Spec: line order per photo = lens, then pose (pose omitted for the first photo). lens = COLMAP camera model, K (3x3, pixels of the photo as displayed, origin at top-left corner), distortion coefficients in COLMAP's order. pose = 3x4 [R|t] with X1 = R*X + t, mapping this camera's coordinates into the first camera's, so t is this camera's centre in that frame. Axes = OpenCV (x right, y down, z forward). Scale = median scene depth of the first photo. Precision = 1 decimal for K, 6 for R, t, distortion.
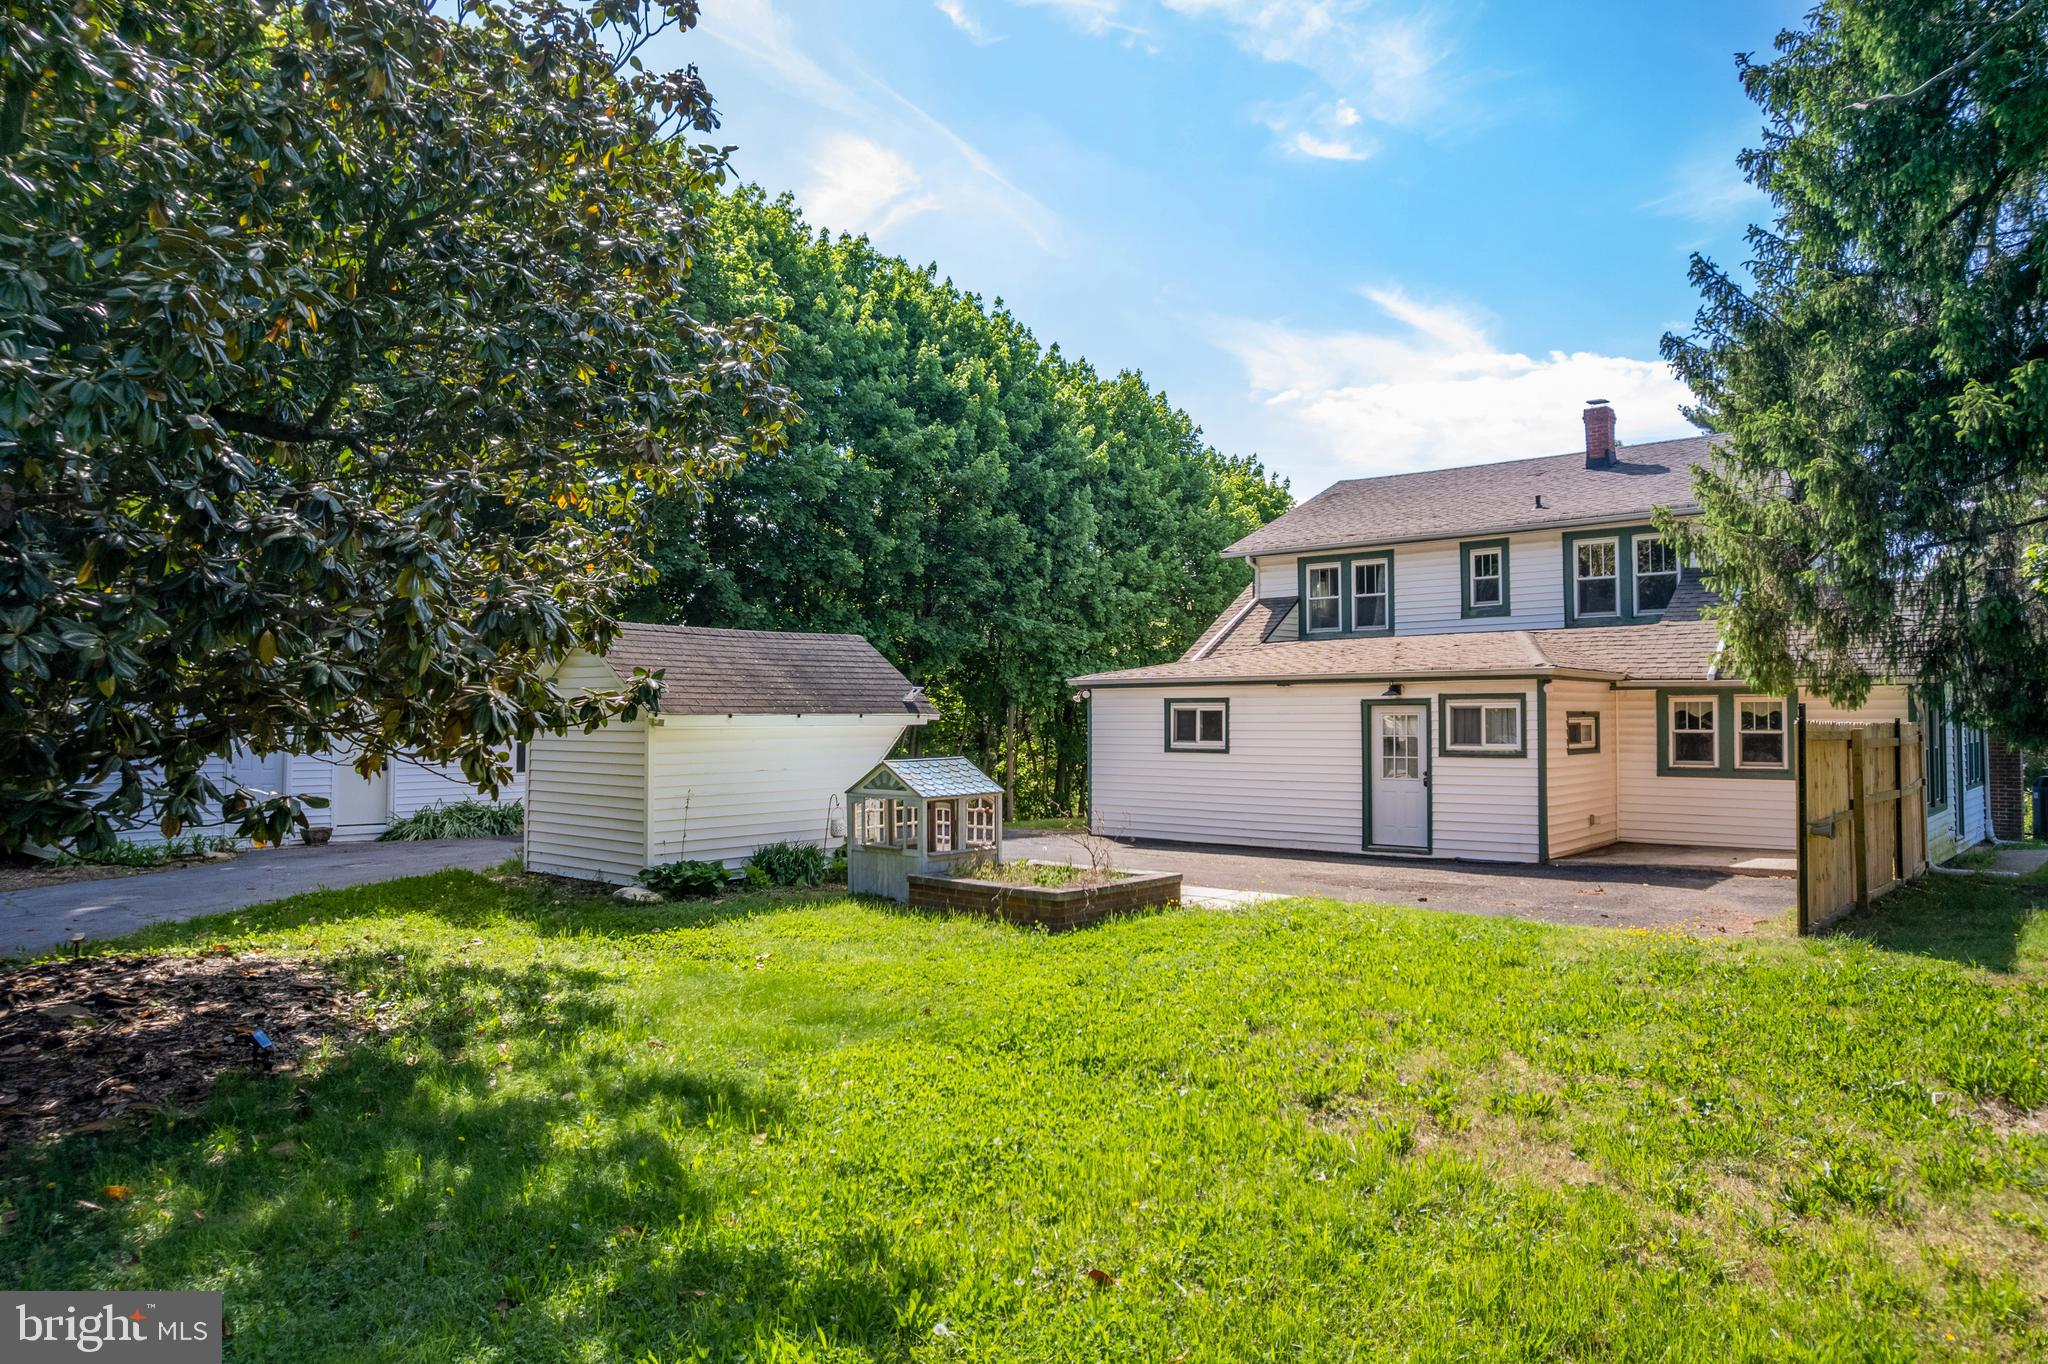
lens RADIAL K [[1305.0, 0, 1031.9], [0, 1305.0, 687.0], [0, 0, 1]] dist [-0.061981, 0.044765]
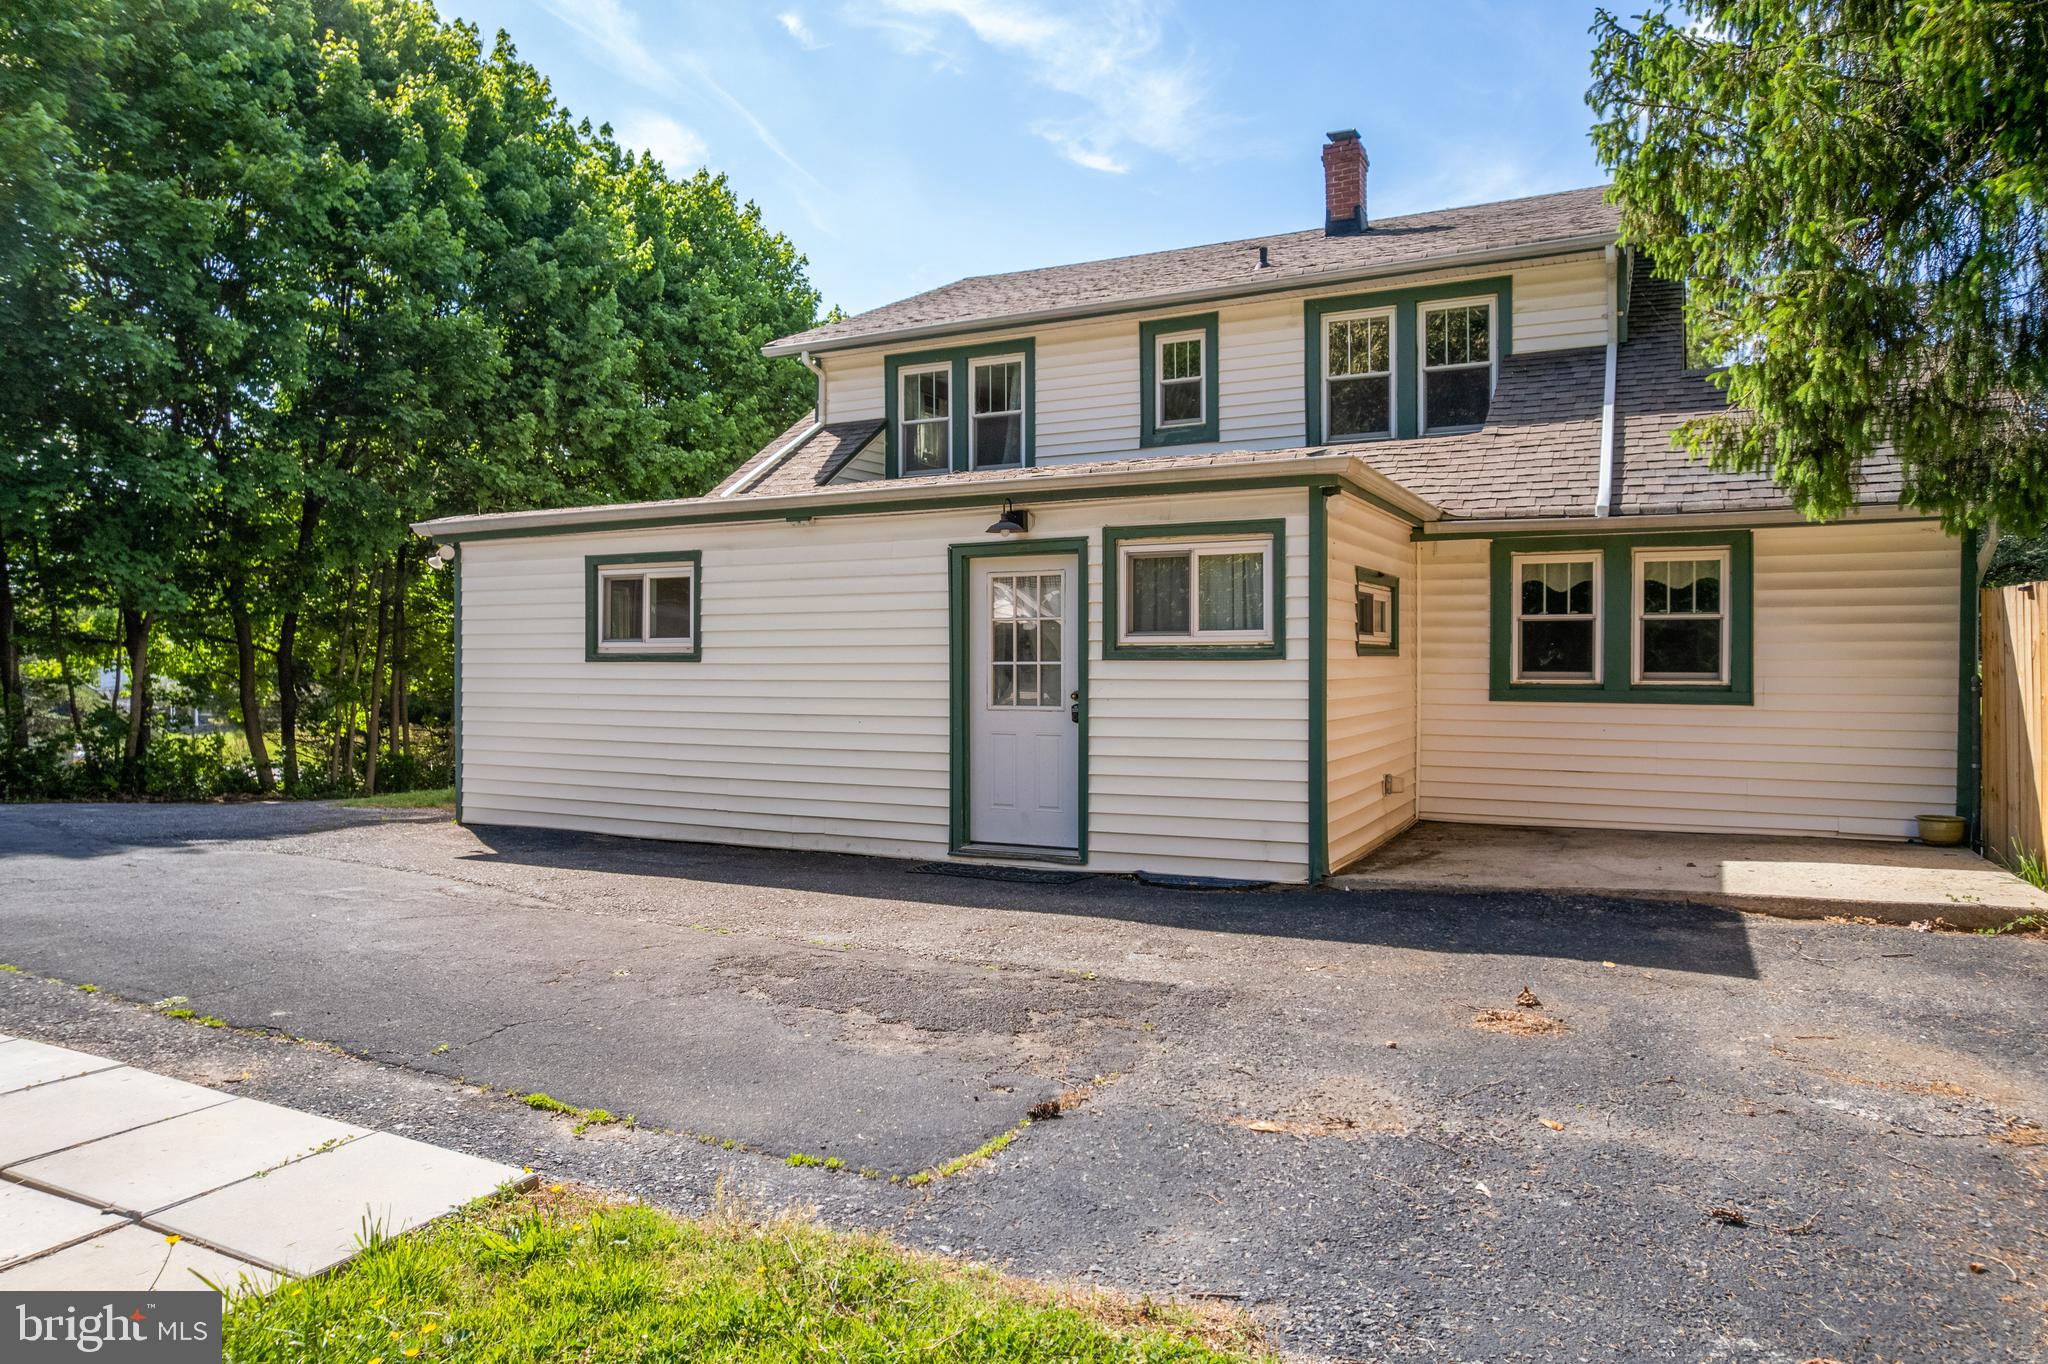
lens RADIAL K [[1305.0, 0, 1017.8], [0, 1305.0, 687.5], [0, 0, 1]] dist [-0.061981, 0.044765]
pose [[0.971923, -0.004900, 0.235246, 0.146494], [-0.005785, 0.998983, 0.044710, 0.036420], [-0.235226, -0.044816, 0.970907, 0.465123]]
